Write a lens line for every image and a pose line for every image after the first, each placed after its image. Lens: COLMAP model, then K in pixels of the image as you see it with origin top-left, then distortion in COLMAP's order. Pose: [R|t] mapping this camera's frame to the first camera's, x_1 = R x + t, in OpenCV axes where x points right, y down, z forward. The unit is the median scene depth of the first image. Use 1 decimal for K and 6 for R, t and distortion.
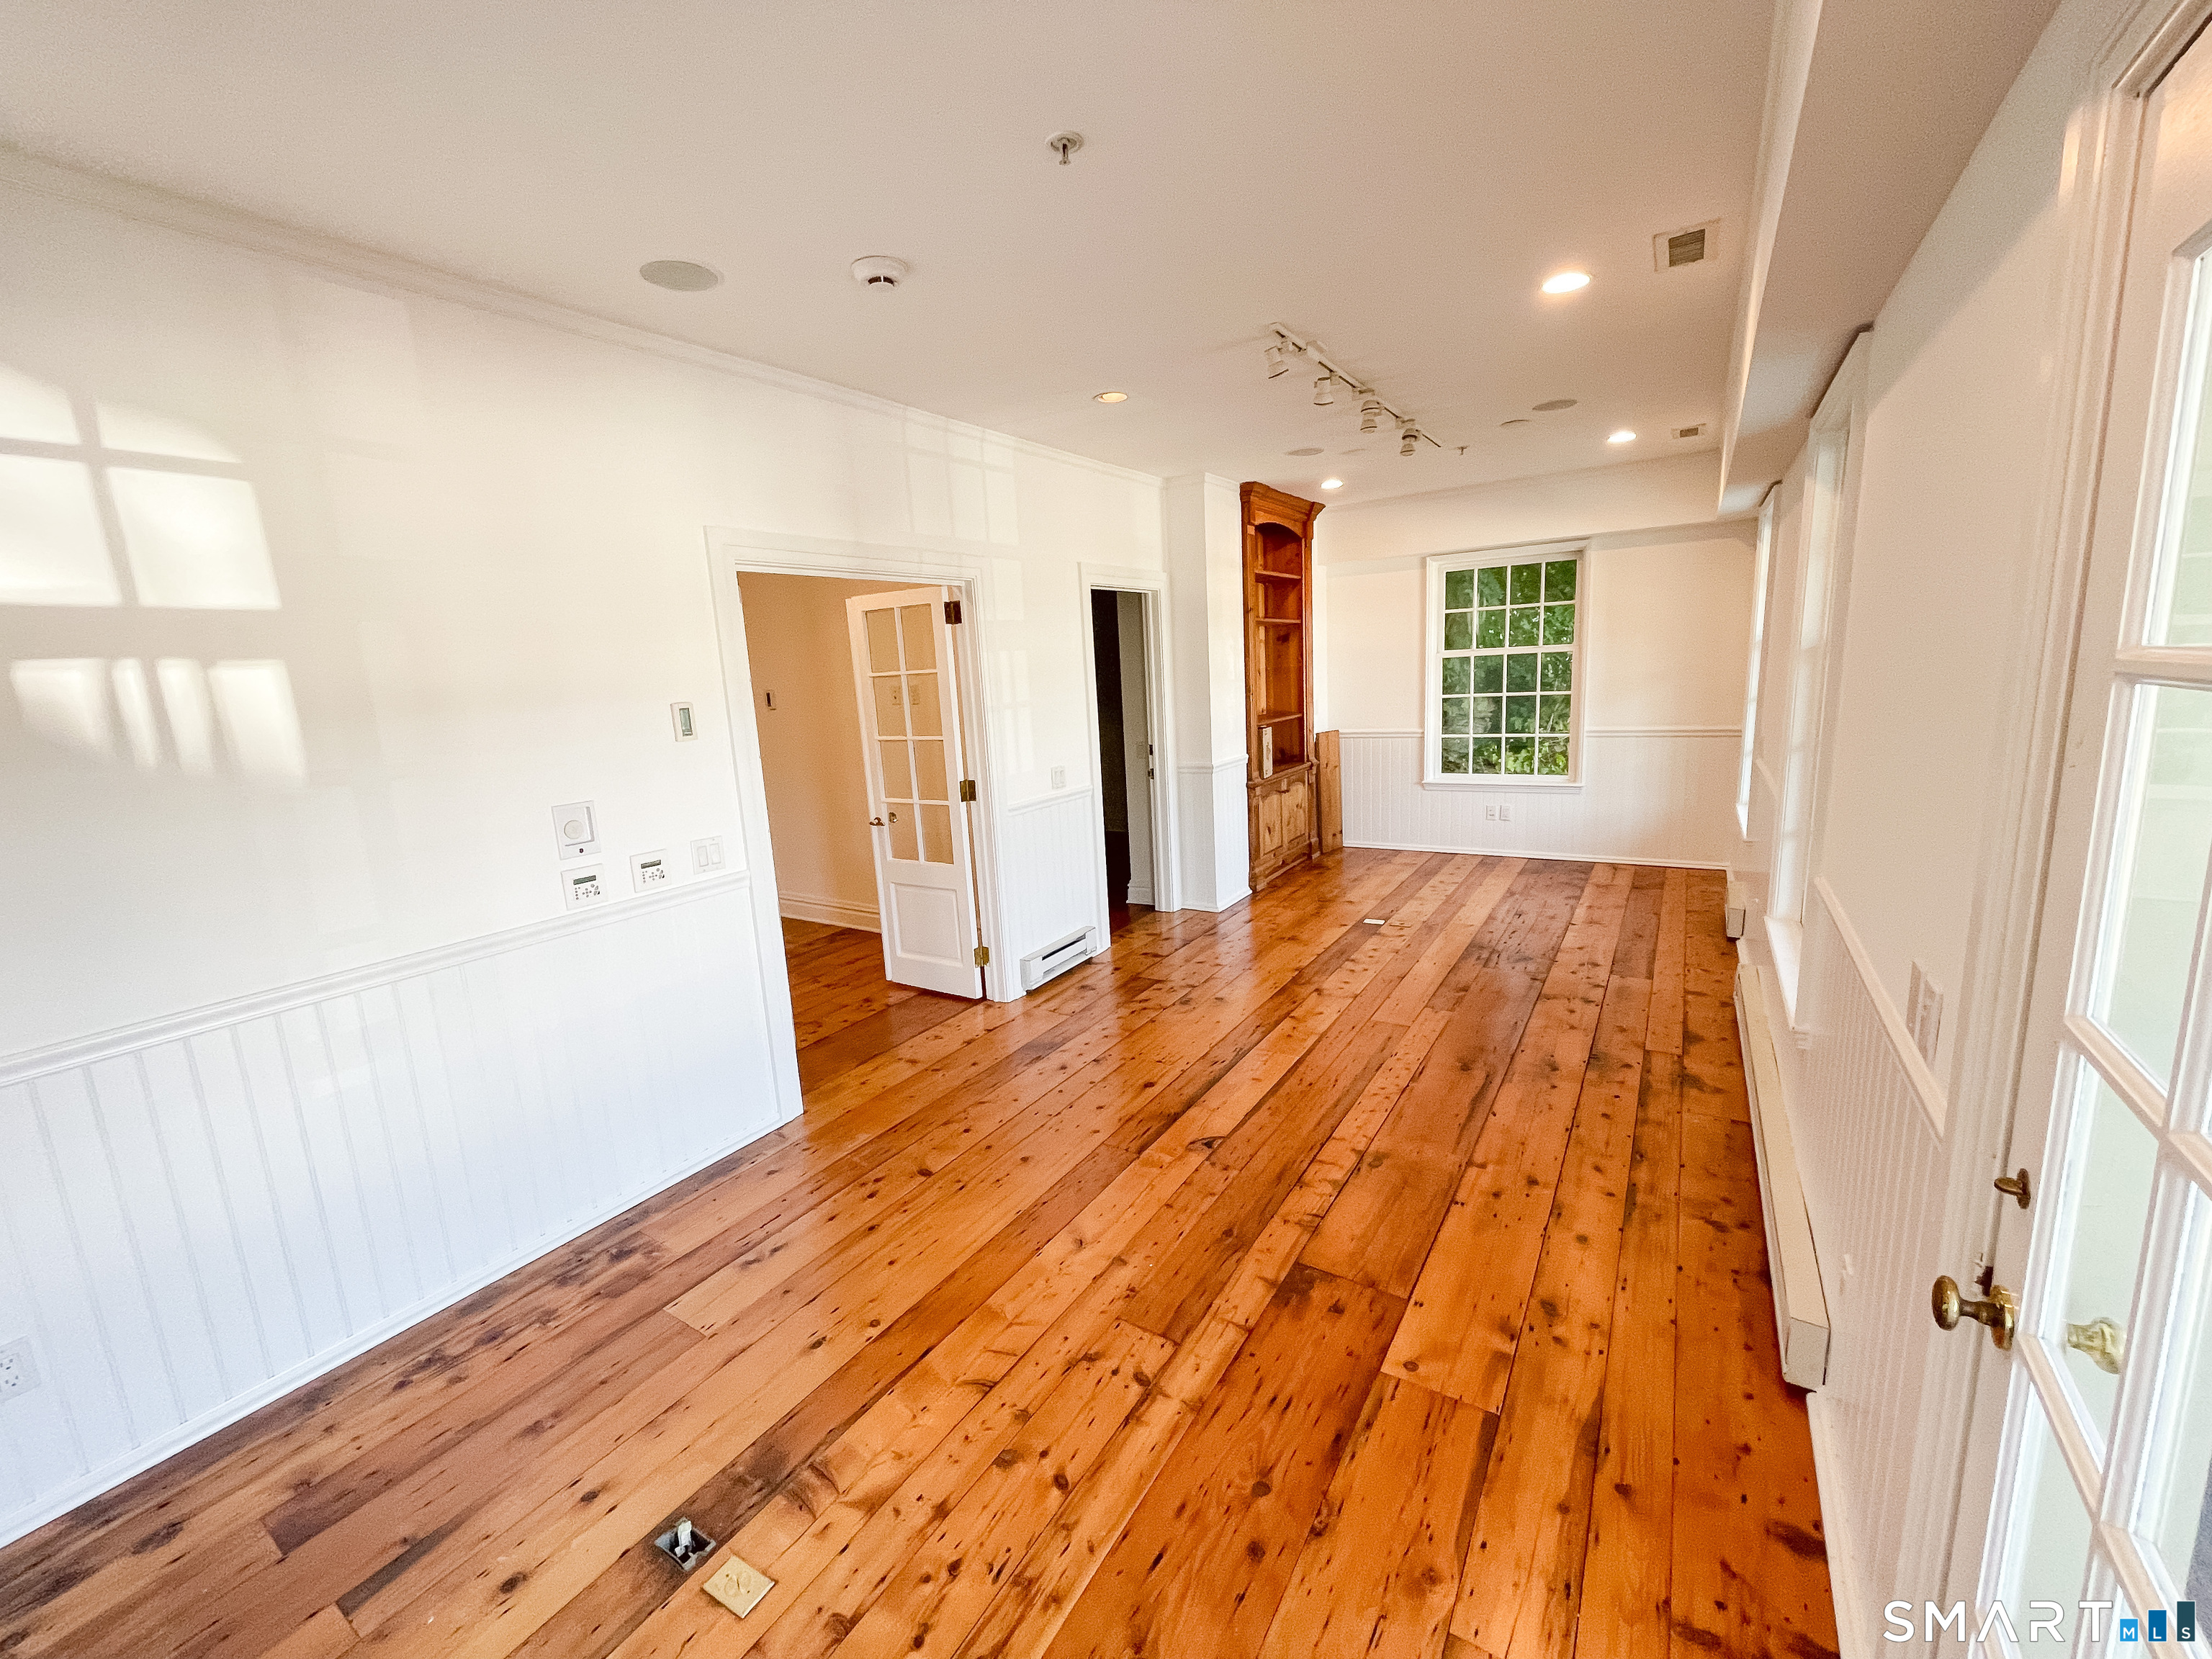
lens RADIAL K [[888.8, 0, 1095.4], [0, 888.8, 828.5], [0, 0, 1]] dist [-0.002646, -0.000081]
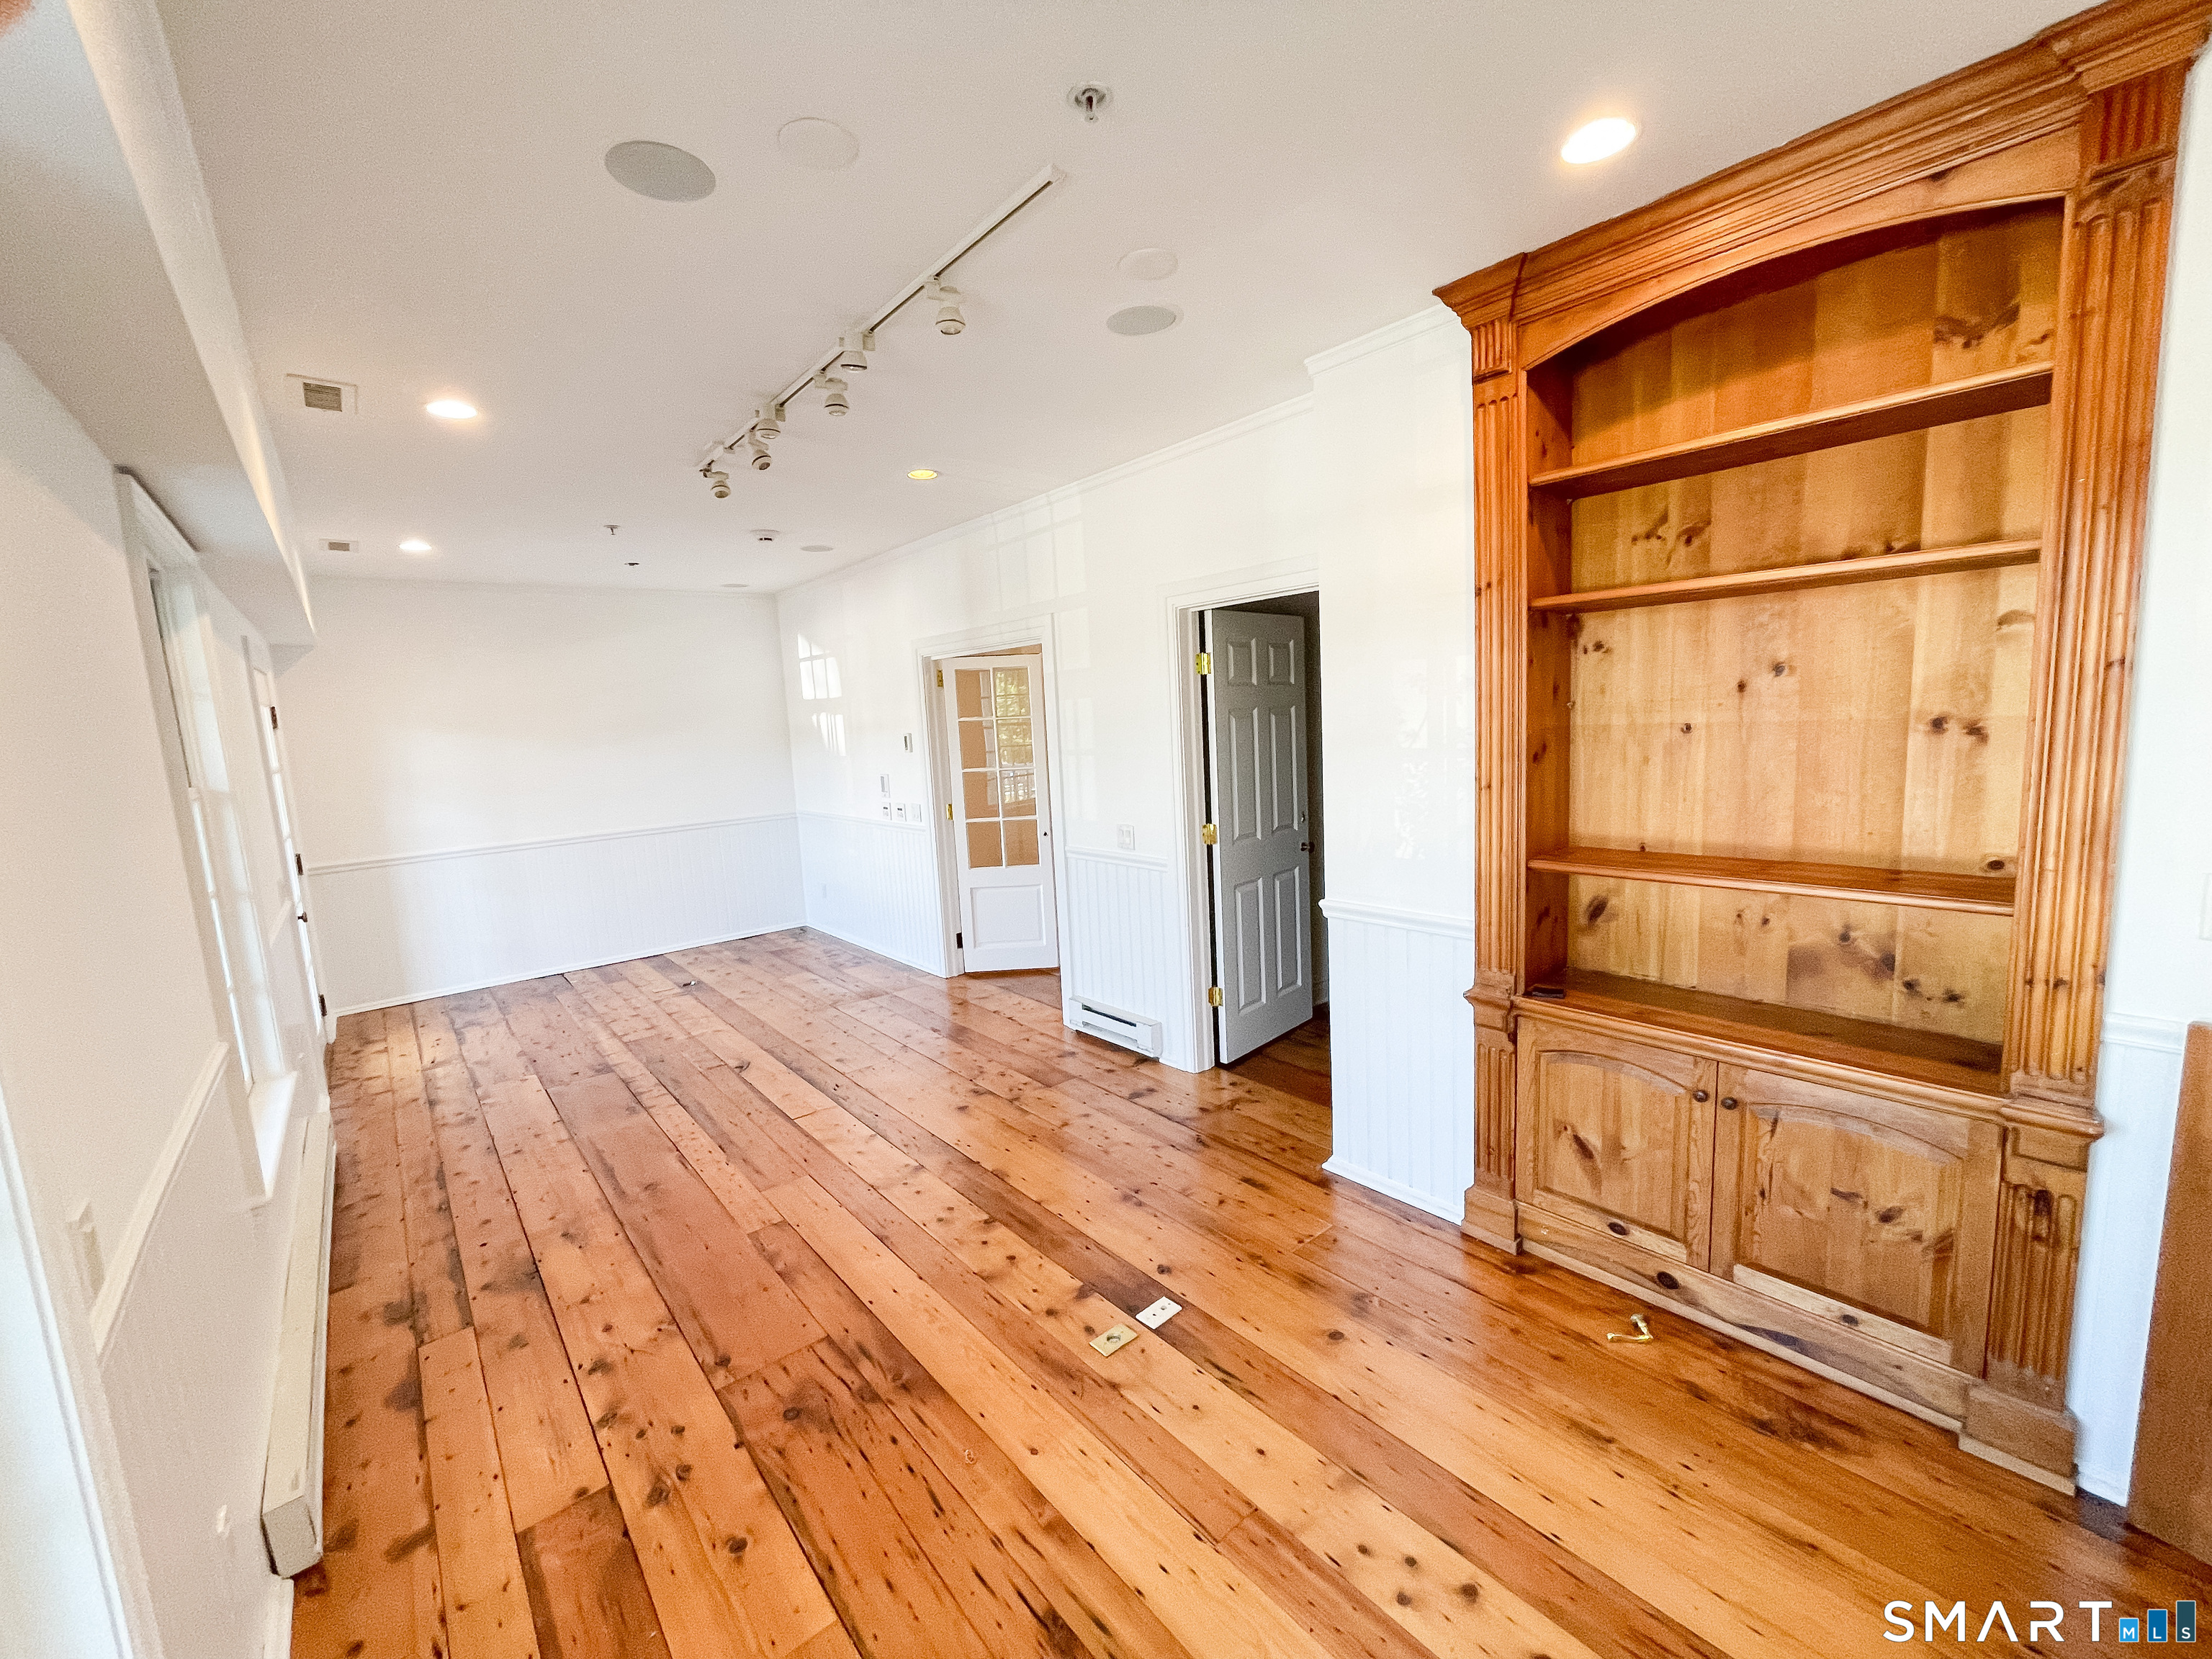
lens RADIAL K [[888.8, 0, 1106.0], [0, 888.8, 829.5], [0, 0, 1]] dist [-0.025220, 0.013379]
pose [[-0.275080, 0.195910, -0.941249, 1.098928], [-0.109397, 0.966282, 0.233092, -0.371447], [0.955177, 0.167089, -0.244373, 1.641151]]
